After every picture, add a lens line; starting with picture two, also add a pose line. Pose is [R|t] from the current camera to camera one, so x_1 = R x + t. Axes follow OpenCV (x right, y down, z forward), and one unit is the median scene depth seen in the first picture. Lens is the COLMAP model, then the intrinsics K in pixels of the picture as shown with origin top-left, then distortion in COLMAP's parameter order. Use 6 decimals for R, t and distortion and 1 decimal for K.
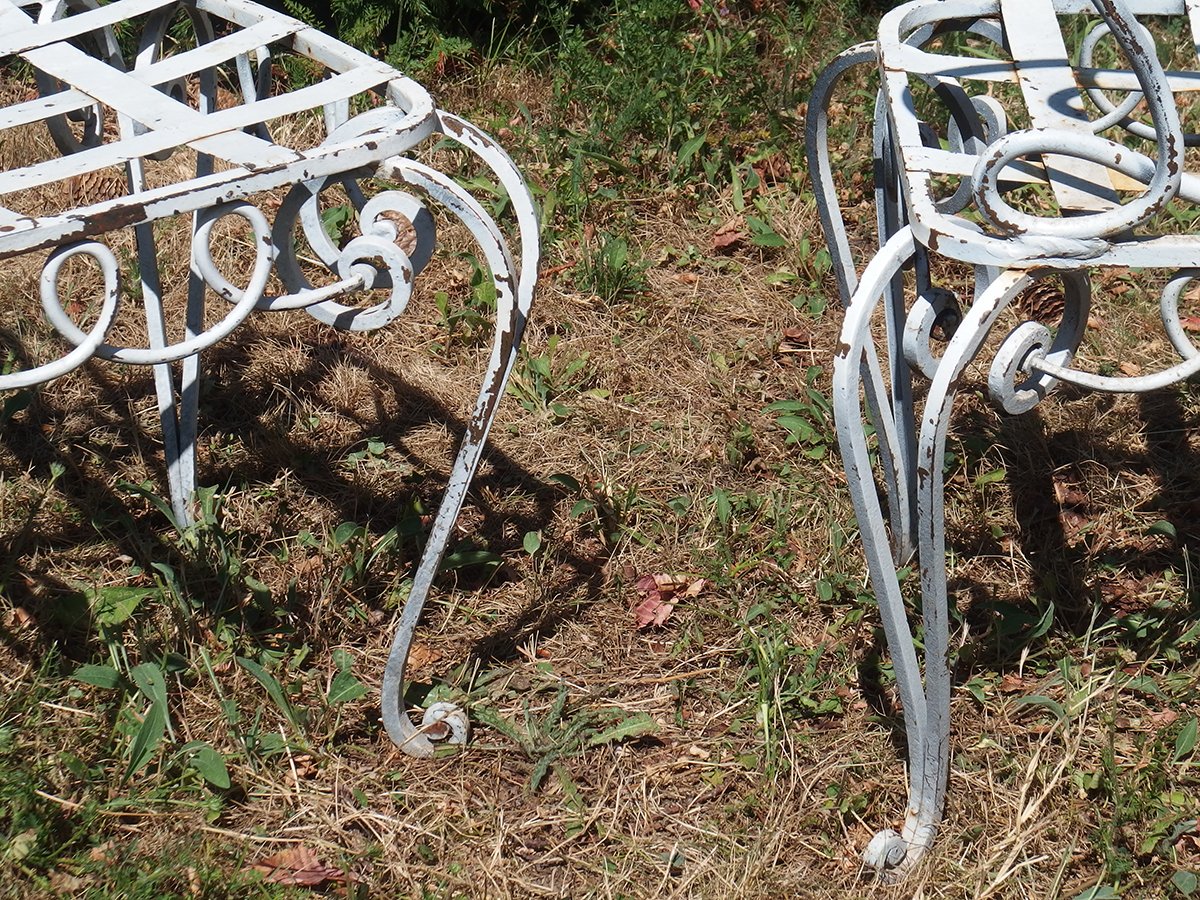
lens RADIAL K [[2803.7, 0, 629.6], [0, 2803.7, 432.9], [0, 0, 1]] dist [0.029323, 0.000000]
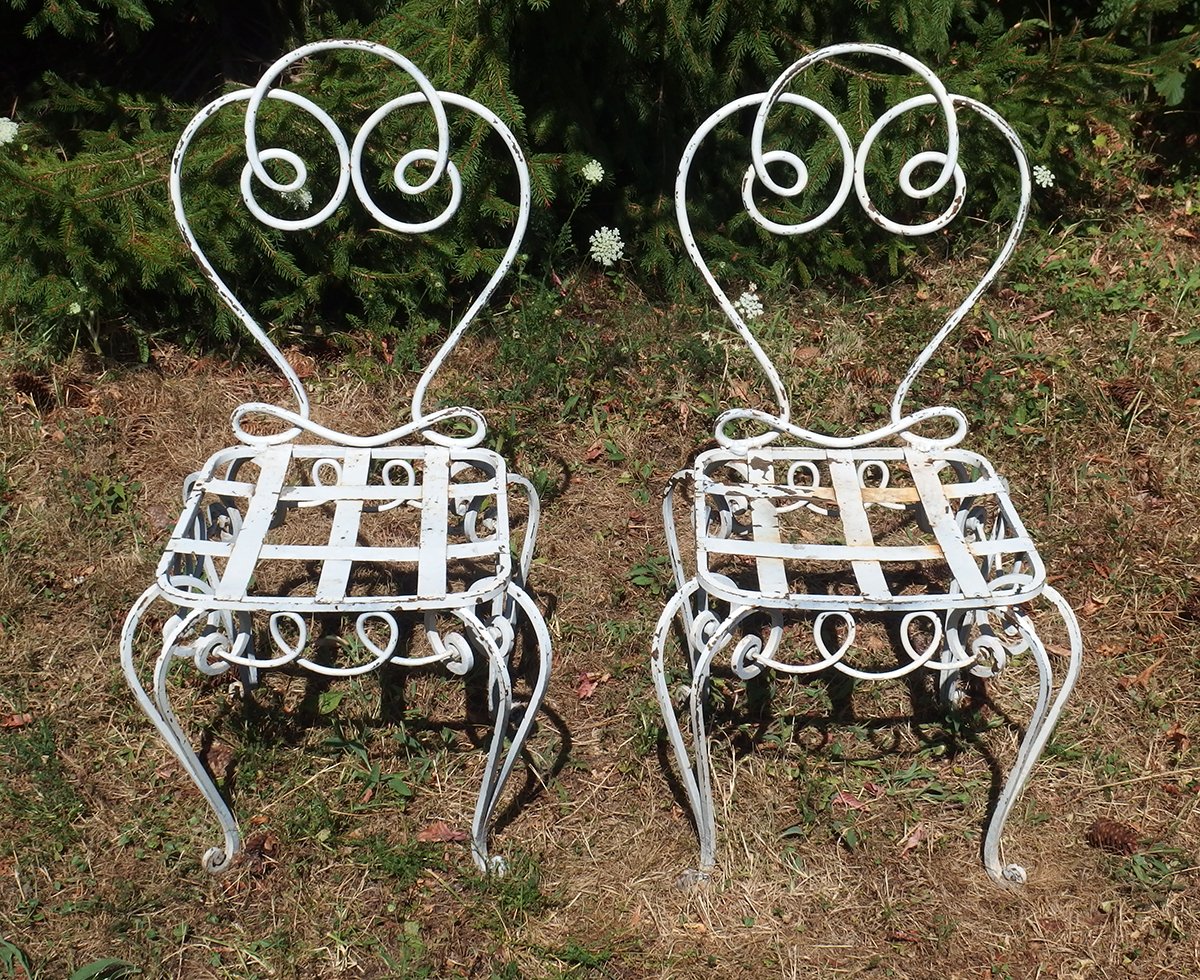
lens RADIAL K [[1827.6, 0, 600.4], [0, 1827.6, 488.4], [0, 0, 1]] dist [0.111644, 0.000000]
pose [[0.997321, -0.017030, 0.071138, -0.075416], [0.014801, 0.999386, 0.031743, -0.130076], [-0.071635, -0.030605, 0.996961, -0.360481]]
